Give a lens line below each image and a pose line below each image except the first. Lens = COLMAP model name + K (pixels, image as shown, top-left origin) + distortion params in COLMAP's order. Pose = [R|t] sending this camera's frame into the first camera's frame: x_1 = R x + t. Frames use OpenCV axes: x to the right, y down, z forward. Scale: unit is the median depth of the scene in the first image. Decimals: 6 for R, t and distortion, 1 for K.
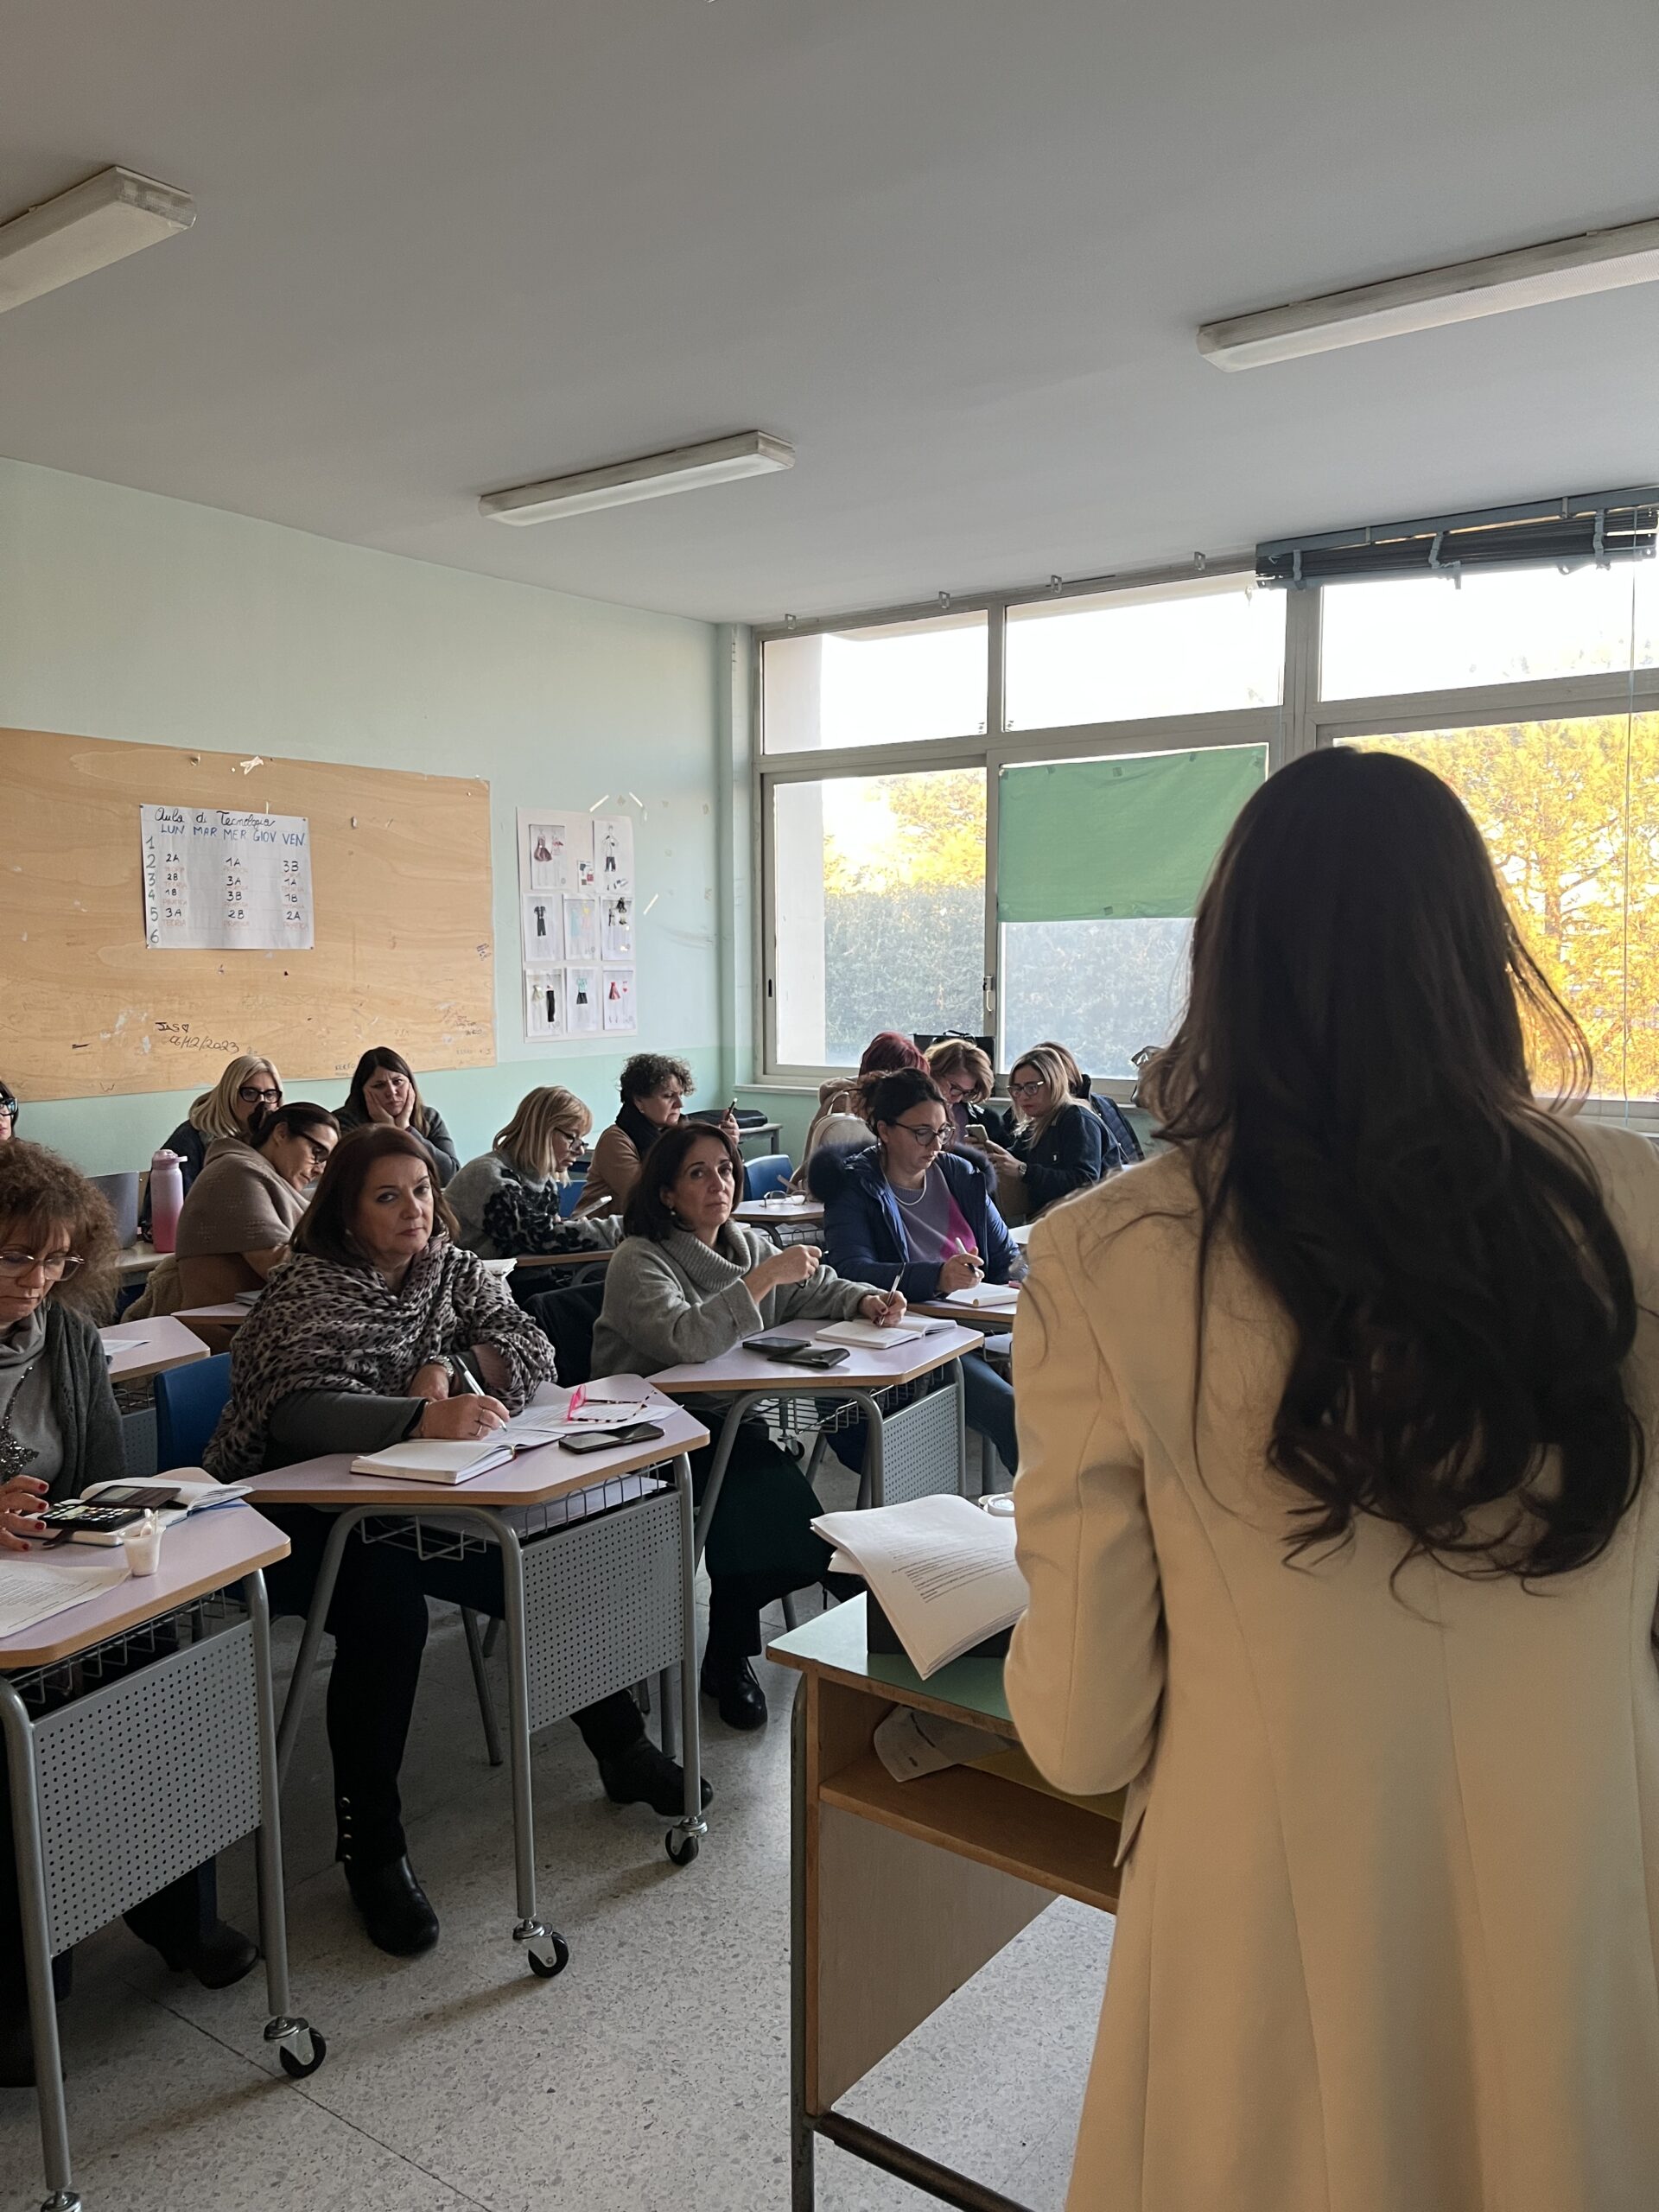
lens RADIAL K [[1679.6, 0, 824.3], [0, 1679.6, 1120.1], [0, 0, 1]] dist [0.052733, -0.077284]
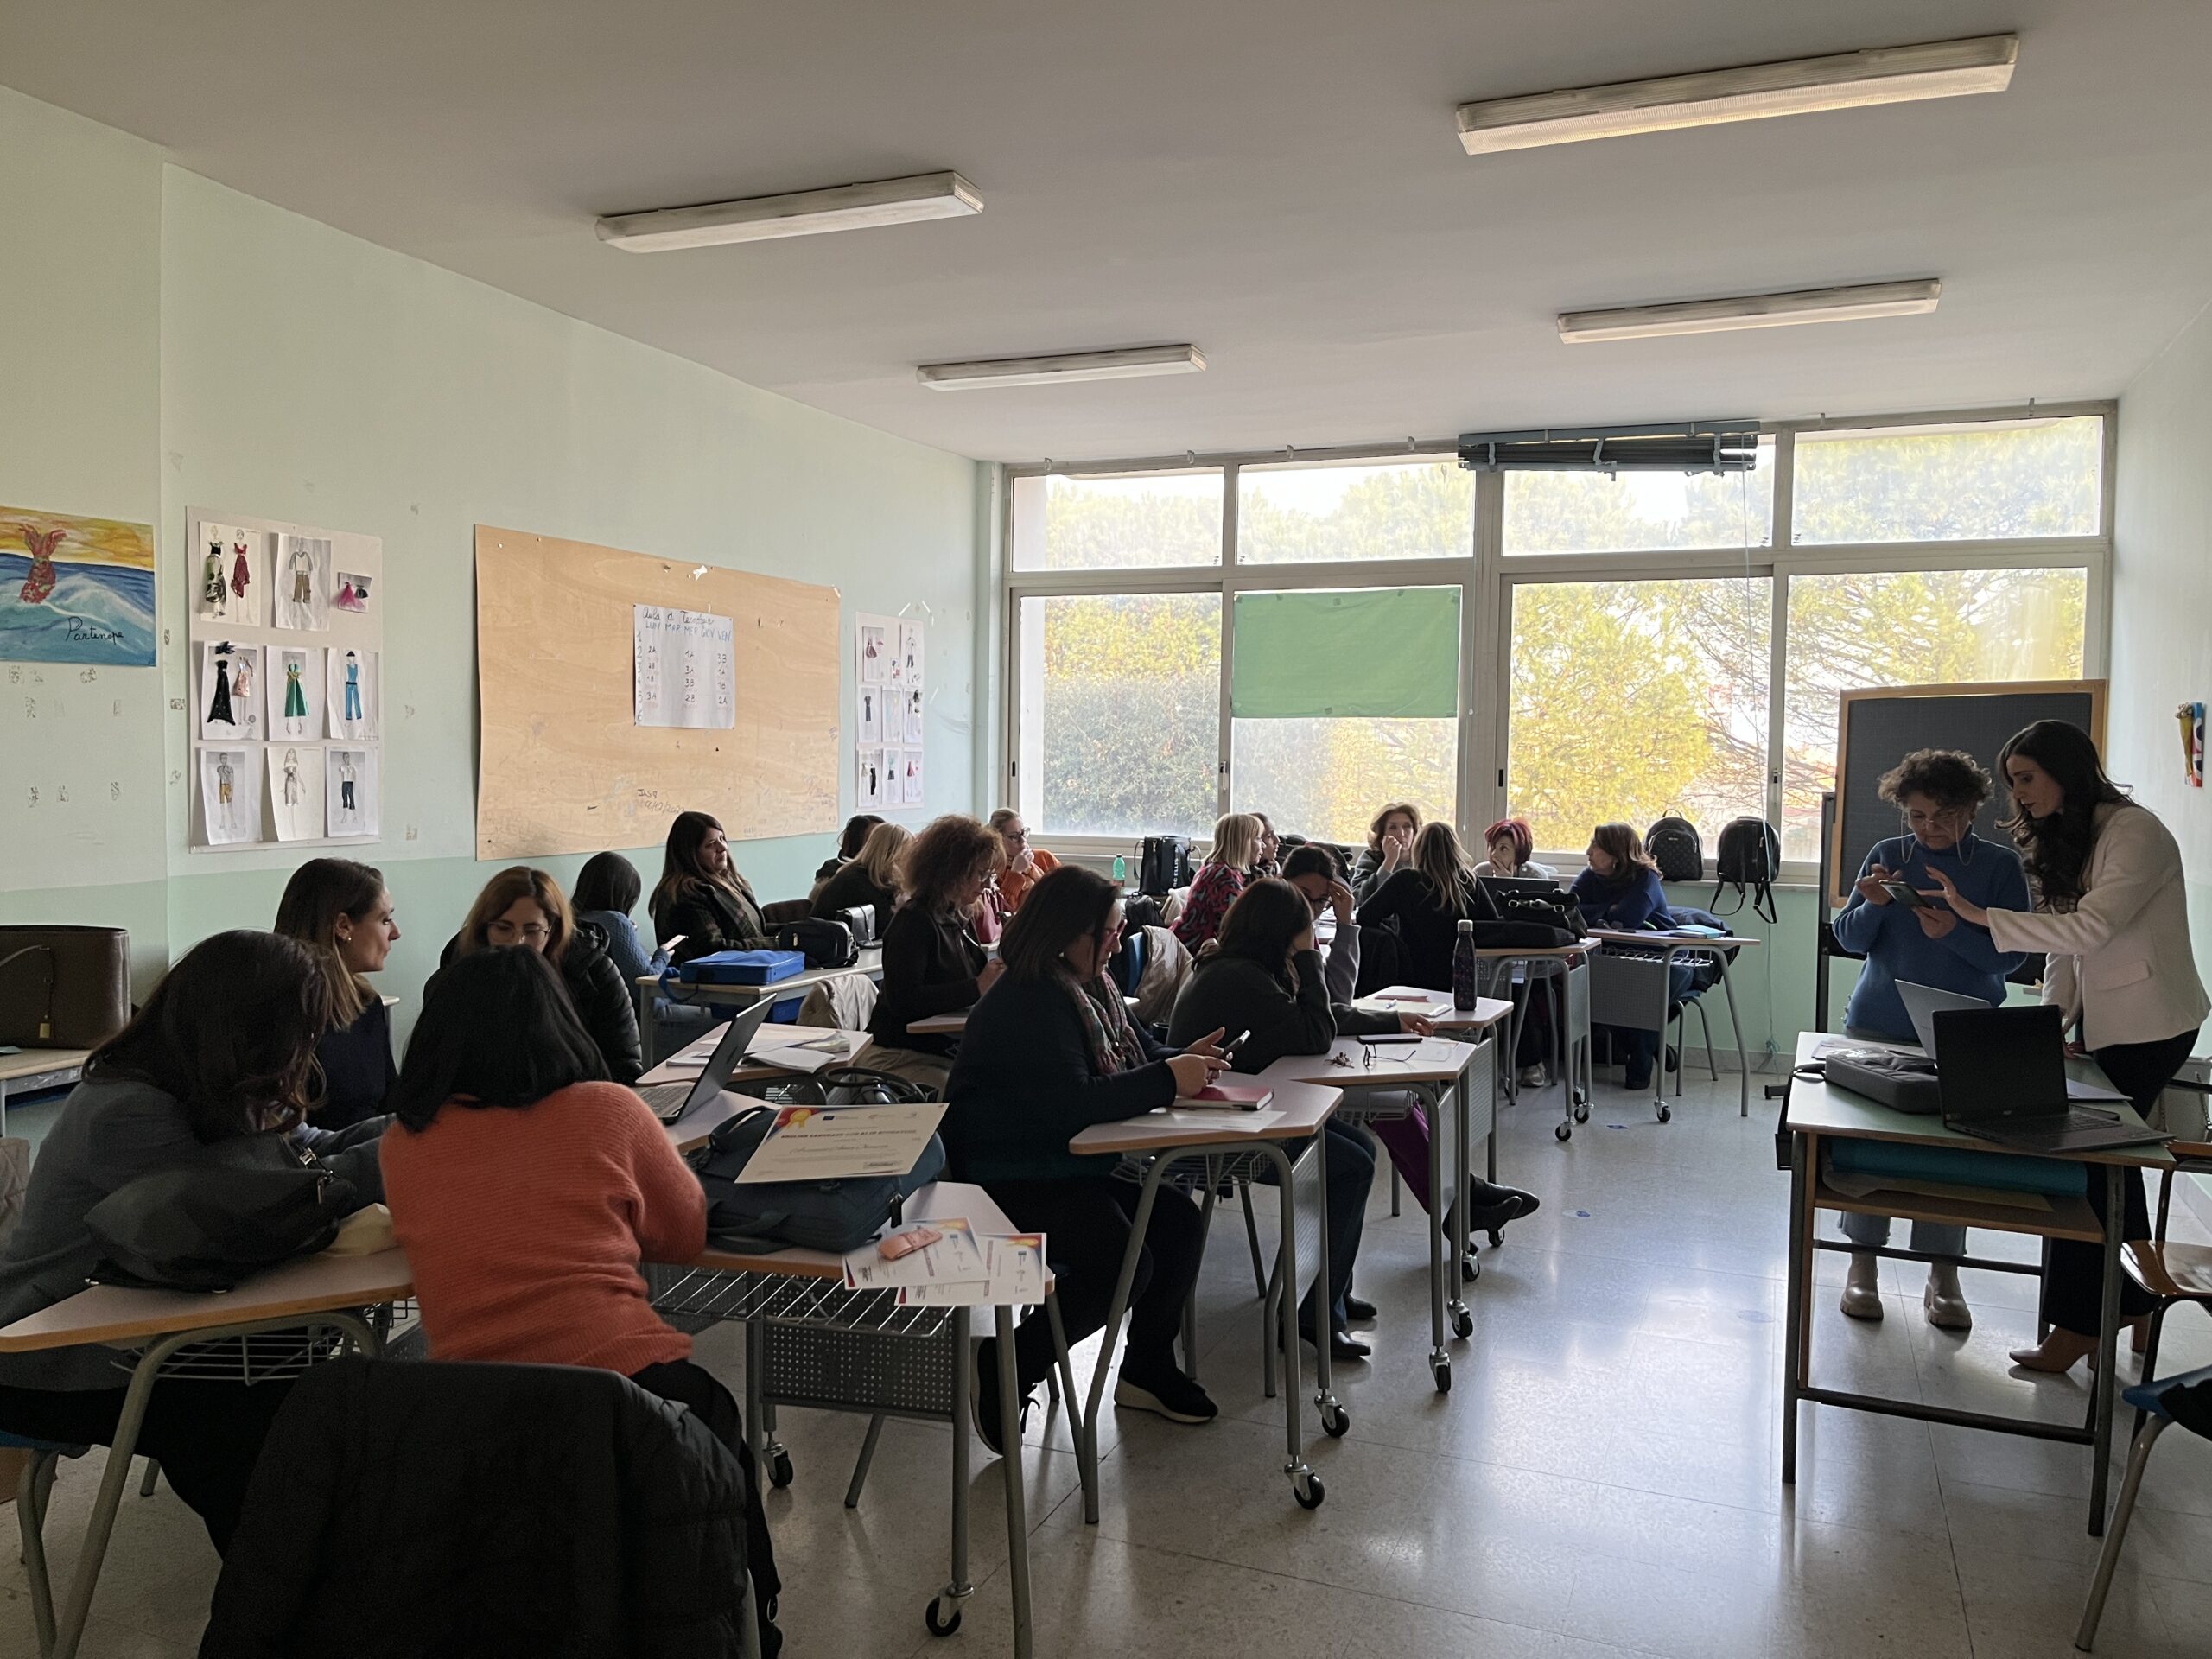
lens RADIAL K [[1679.6, 0, 1094.0], [0, 1679.6, 786.0], [0, 0, 1]] dist [0.052733, -0.077284]
pose [[0.970112, 0.010962, 0.242412, -0.305610], [0.007277, 0.997216, -0.074216, 0.023192], [-0.242550, 0.073762, 0.967331, -0.163222]]
